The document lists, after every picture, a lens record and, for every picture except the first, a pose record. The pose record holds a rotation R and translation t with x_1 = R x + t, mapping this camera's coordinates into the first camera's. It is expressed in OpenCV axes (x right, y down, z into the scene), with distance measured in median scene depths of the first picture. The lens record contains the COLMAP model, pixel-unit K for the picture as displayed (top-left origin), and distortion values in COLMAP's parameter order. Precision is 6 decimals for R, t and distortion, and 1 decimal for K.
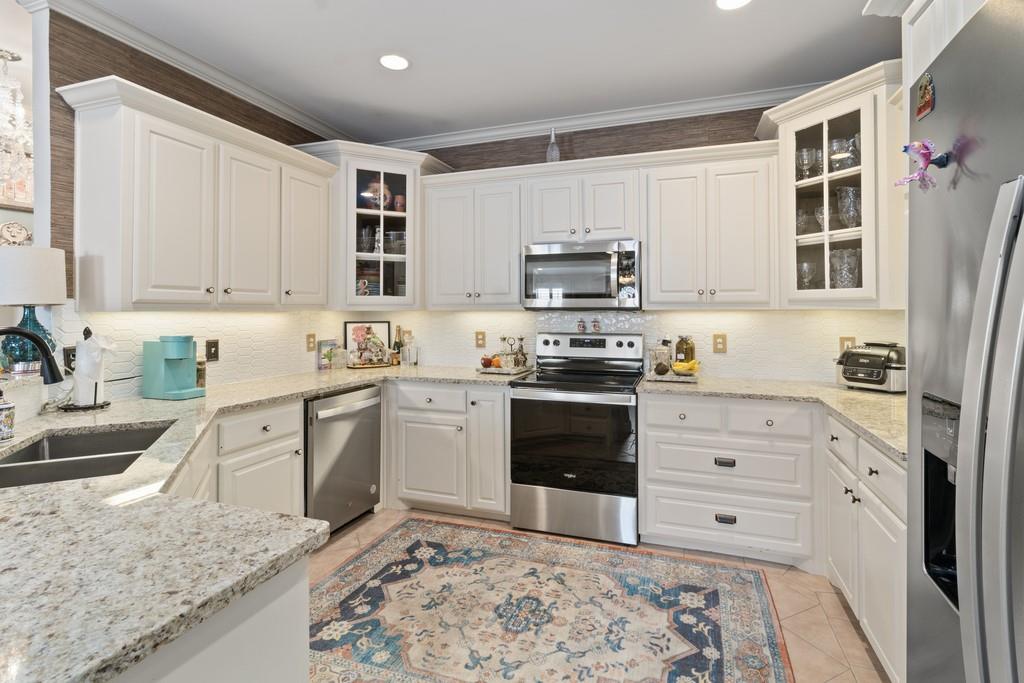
lens RADIAL K [[480.1, 0, 519.8], [0, 480.1, 304.9], [0, 0, 1]] dist [0.003129, 0.000112]
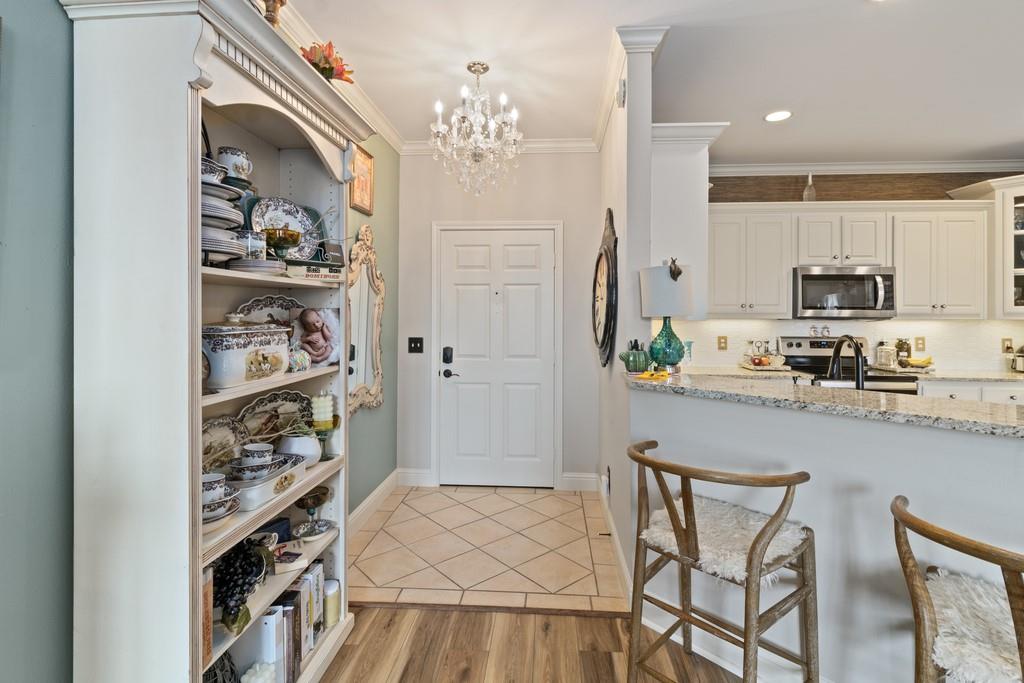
lens RADIAL K [[480.1, 0, 516.1], [0, 480.1, 309.0], [0, 0, 1]] dist [0.003129, 0.000112]
pose [[0.964198, 0.008068, 0.265059, -1.265996], [-0.008067, 0.999967, -0.001090, -0.008382], [-0.265059, -0.001088, 0.964232, -0.002440]]
